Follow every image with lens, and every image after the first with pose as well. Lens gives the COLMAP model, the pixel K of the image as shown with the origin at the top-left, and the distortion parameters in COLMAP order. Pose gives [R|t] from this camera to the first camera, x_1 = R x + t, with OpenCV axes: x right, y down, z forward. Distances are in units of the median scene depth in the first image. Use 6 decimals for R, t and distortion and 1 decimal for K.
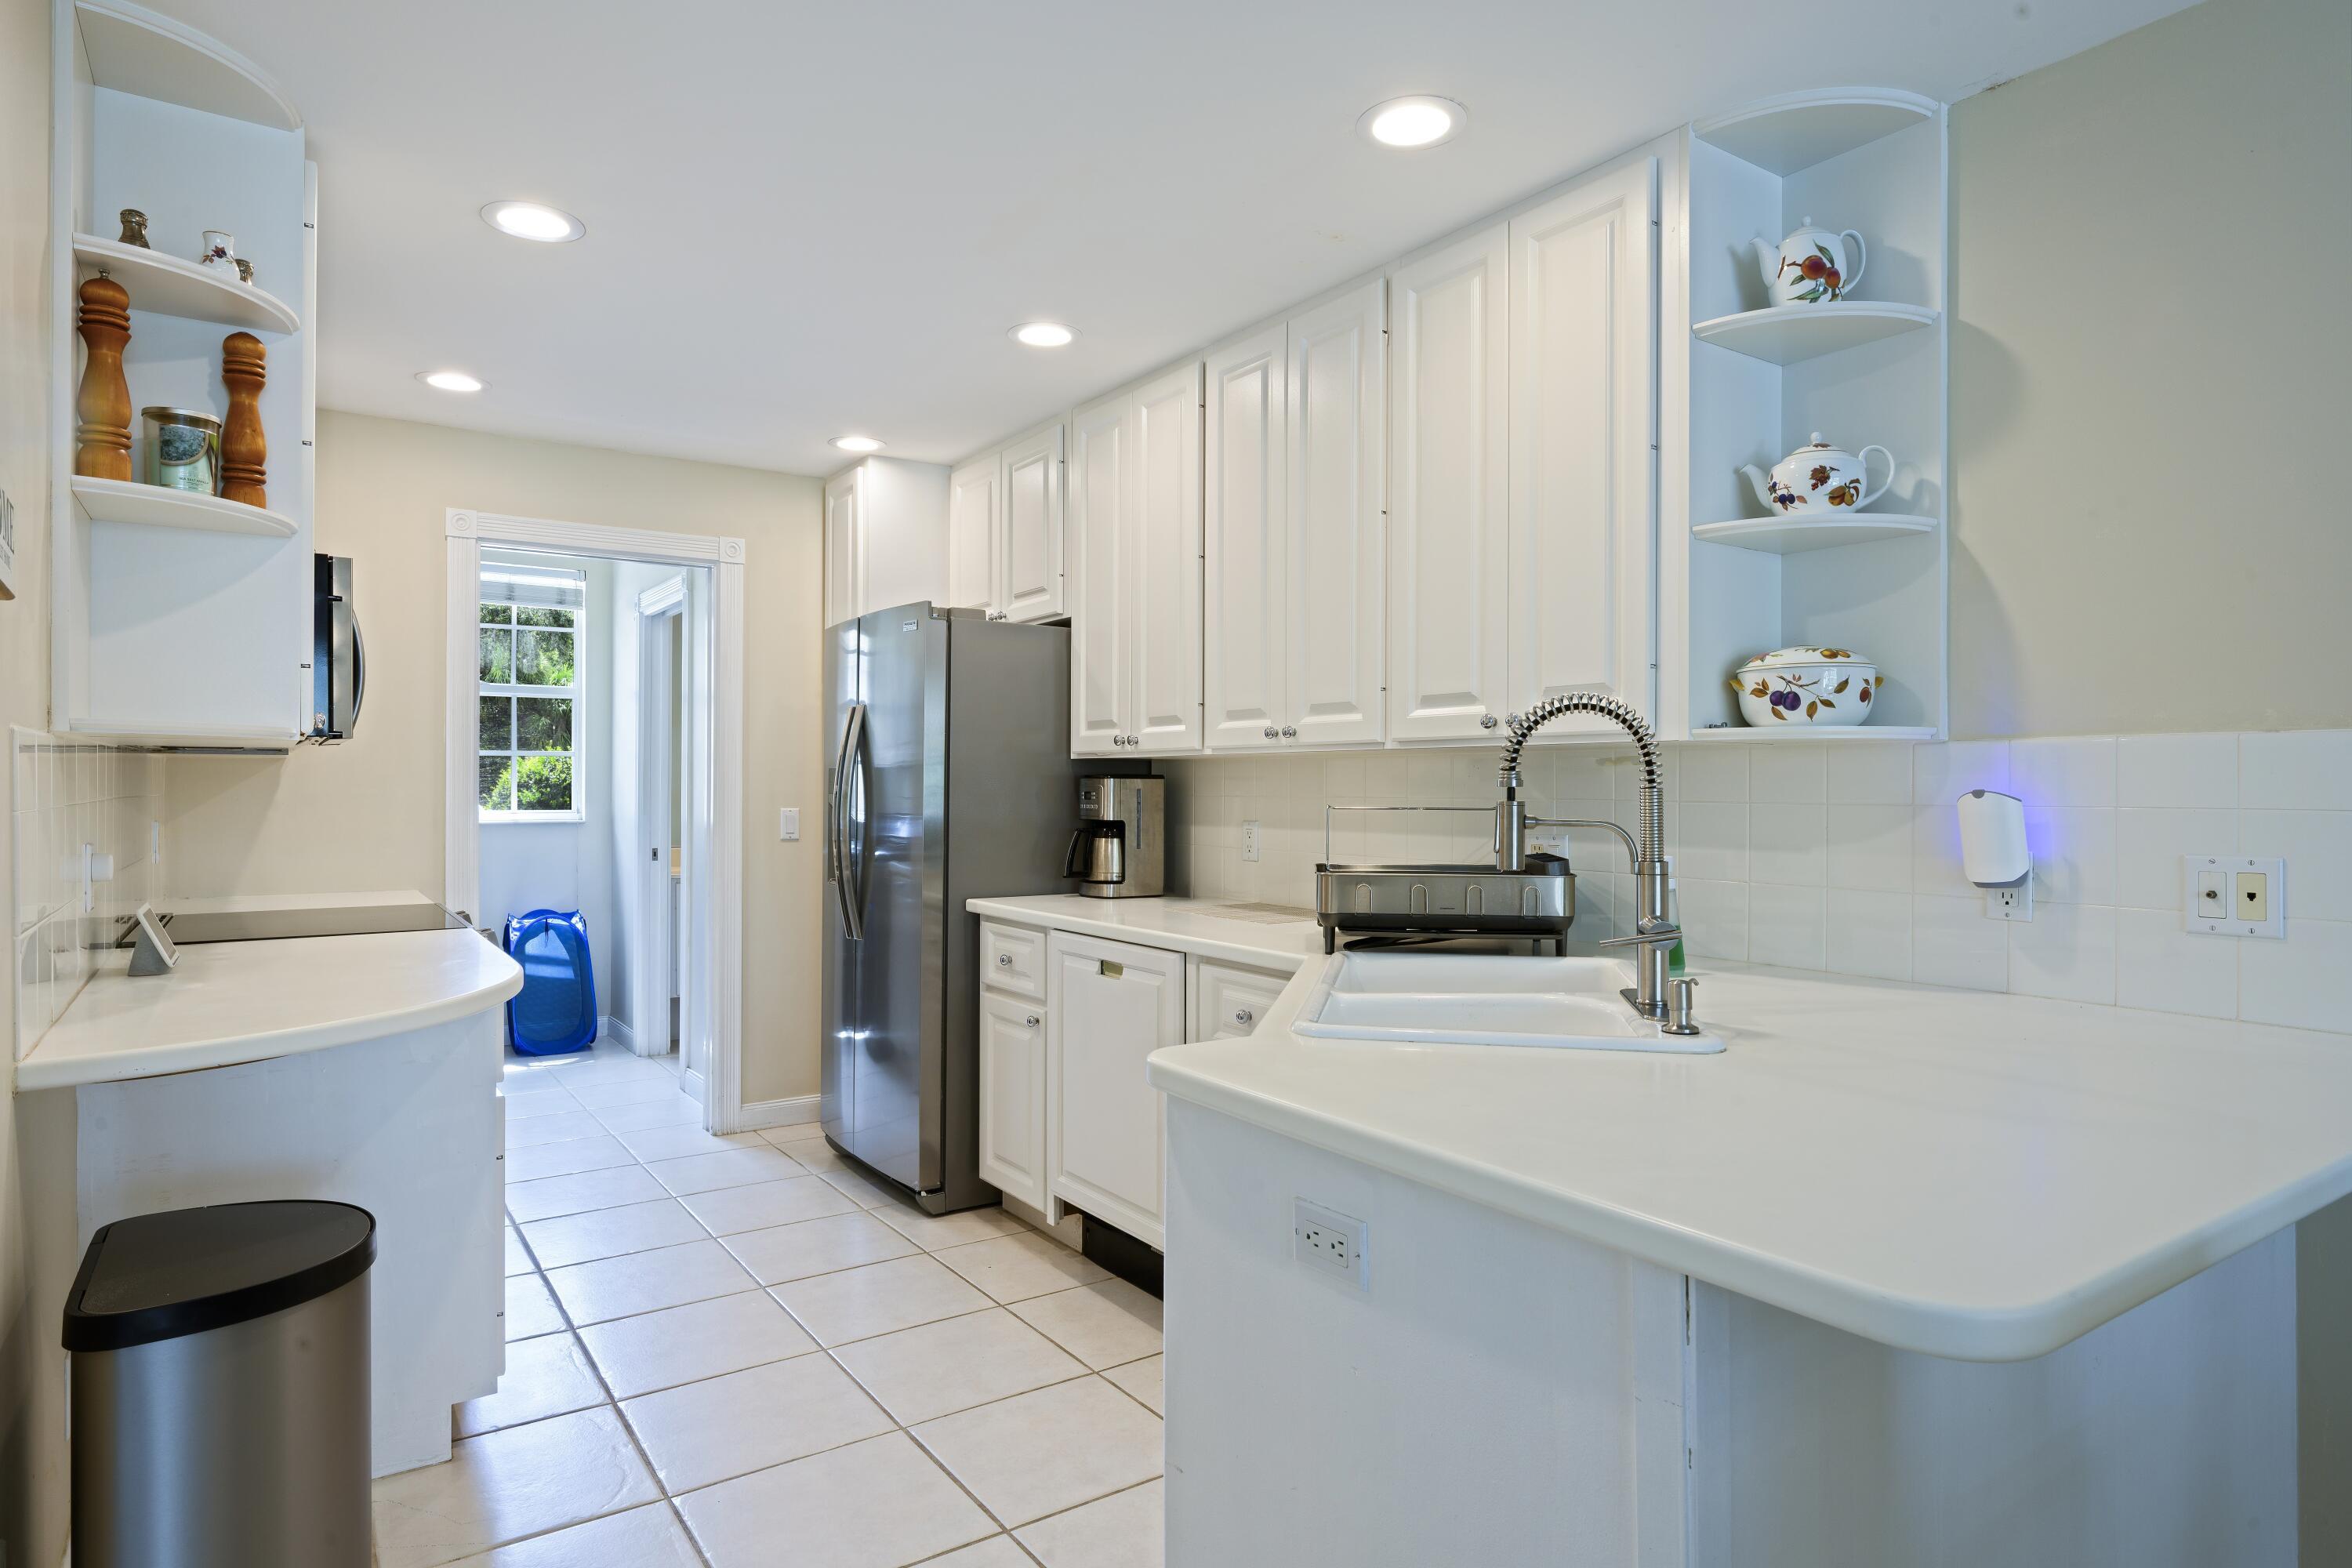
lens RADIAL K [[1312.7, 0, 1176.0], [0, 1312.7, 795.9], [0, 0, 1]] dist [-0.001072, 0.000285]
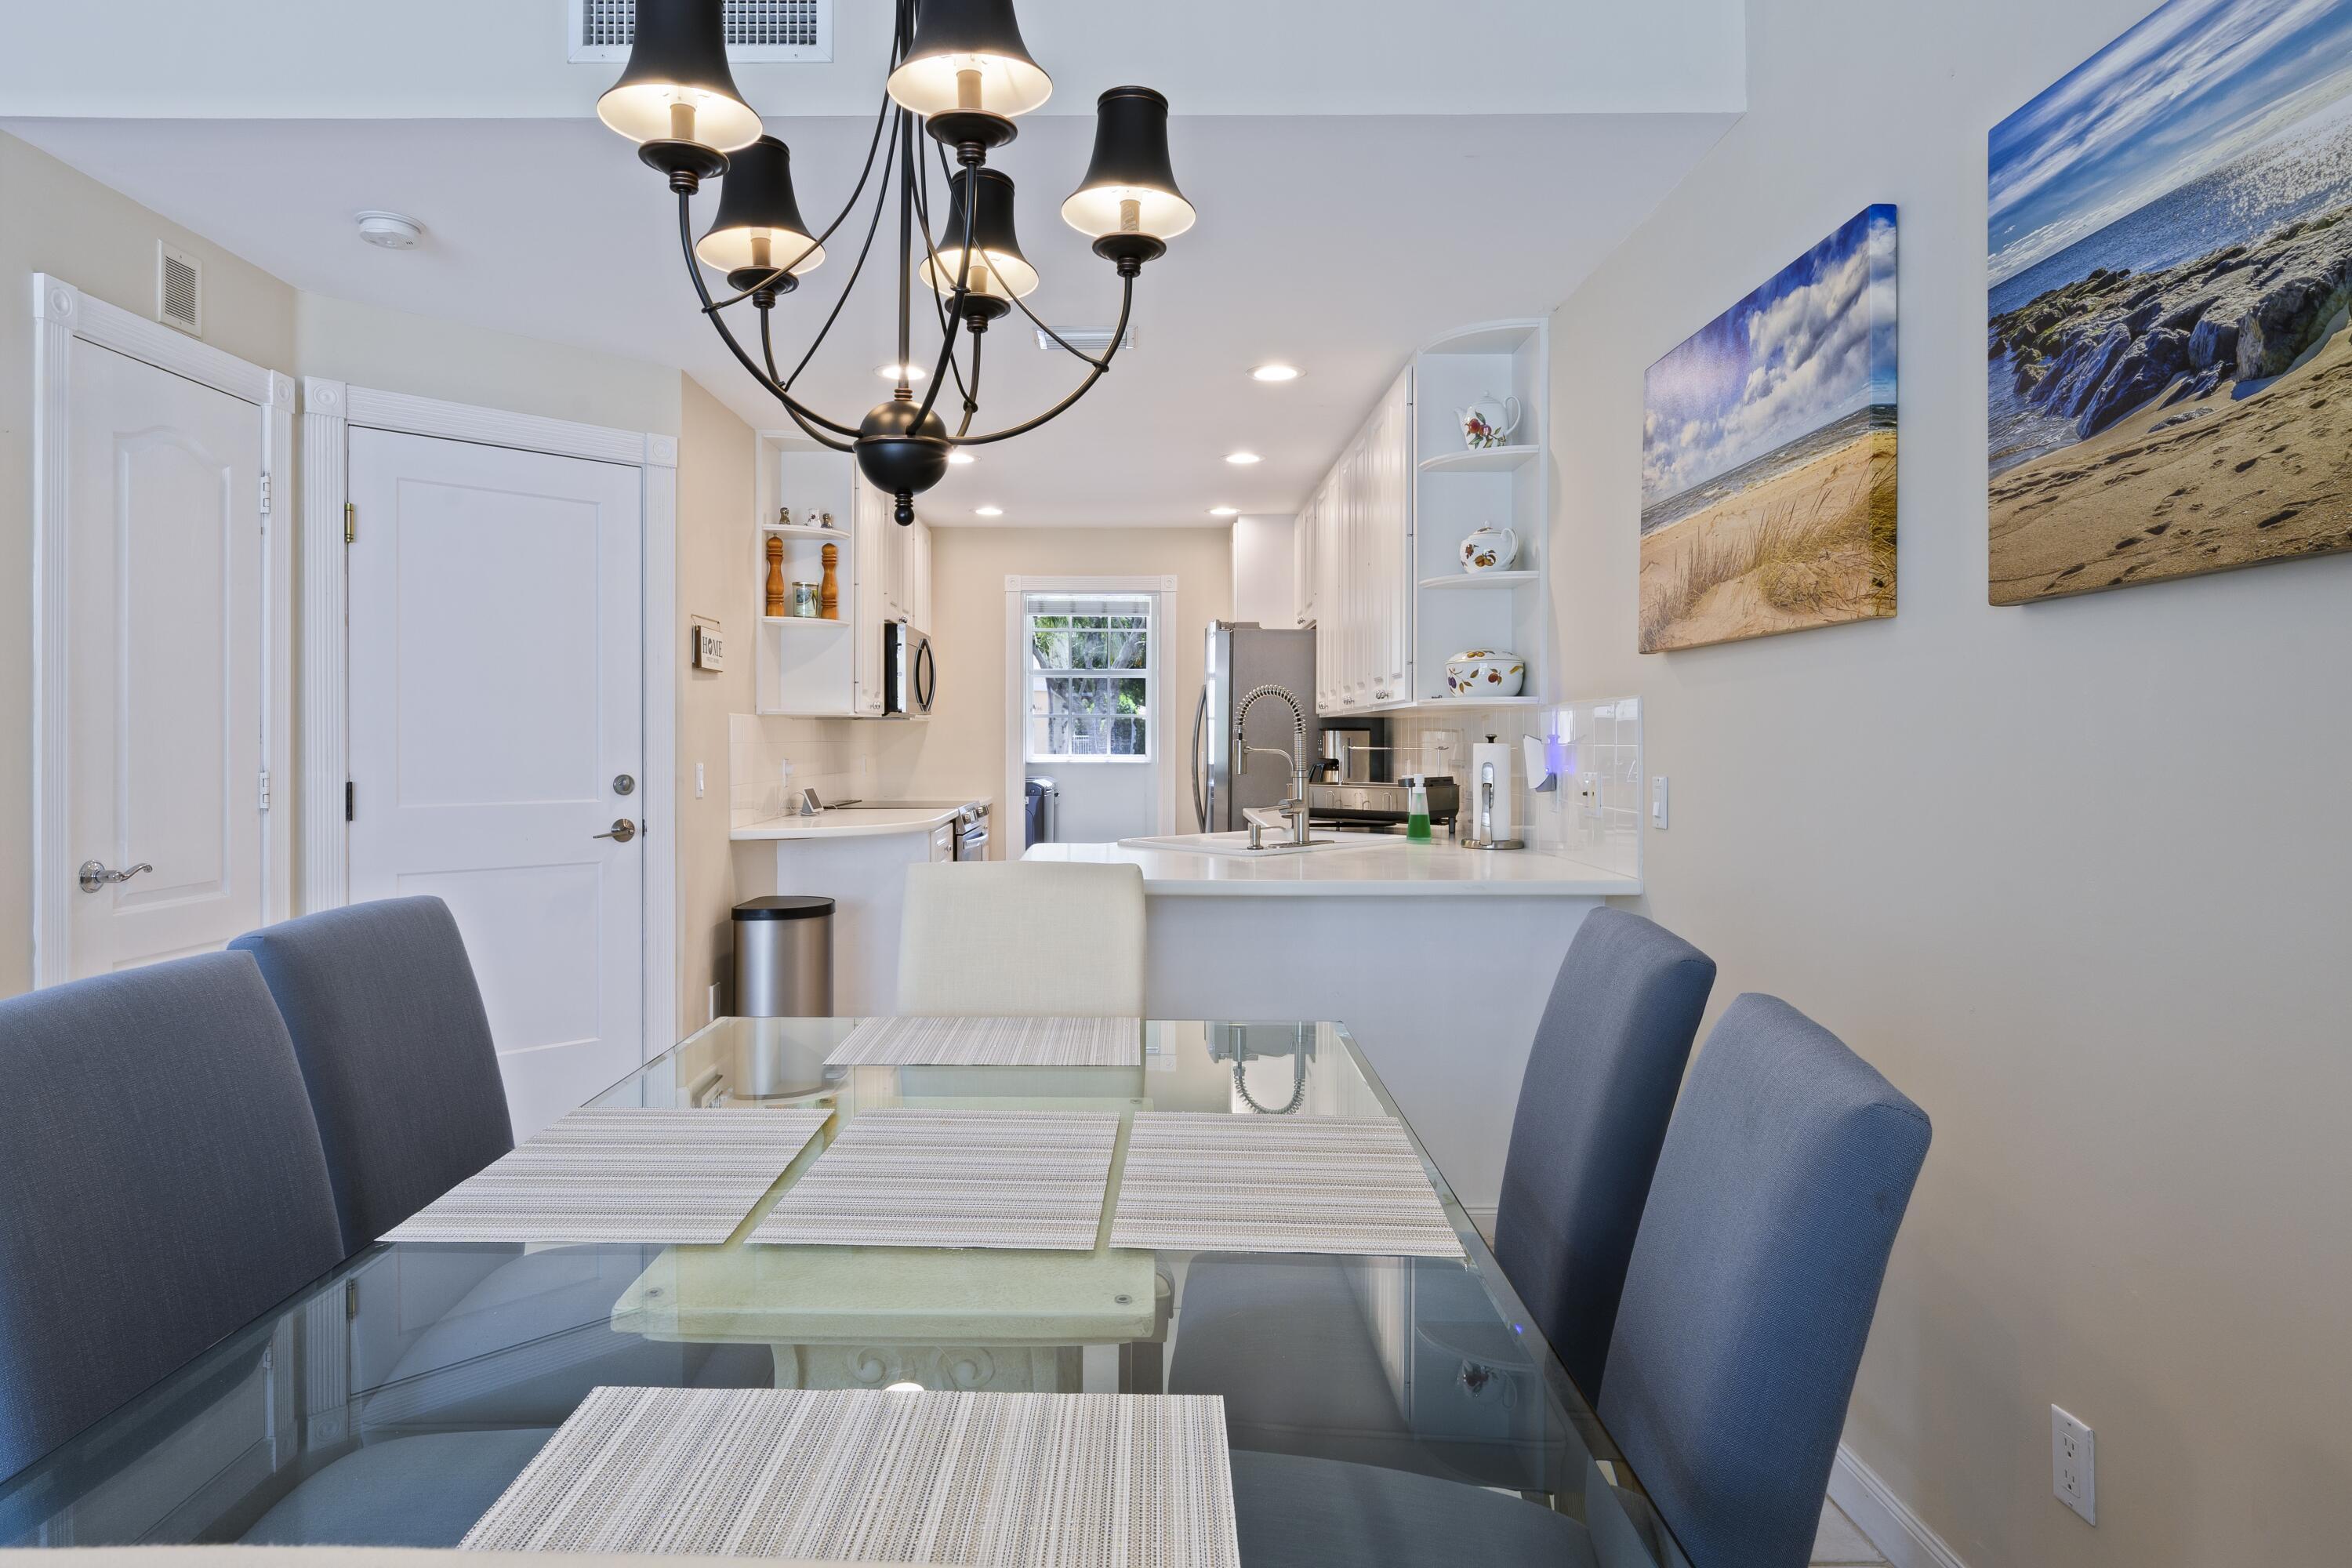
lens RADIAL K [[1375.5, 0, 1162.0], [0, 1375.5, 769.1], [0, 0, 1]] dist [-0.000161, 0.000798]
pose [[0.828576, 0.007468, -0.559827, 0.685604], [0.000777, 0.999895, 0.014488, 0.008331], [0.559876, -0.012439, 0.828483, -0.417881]]
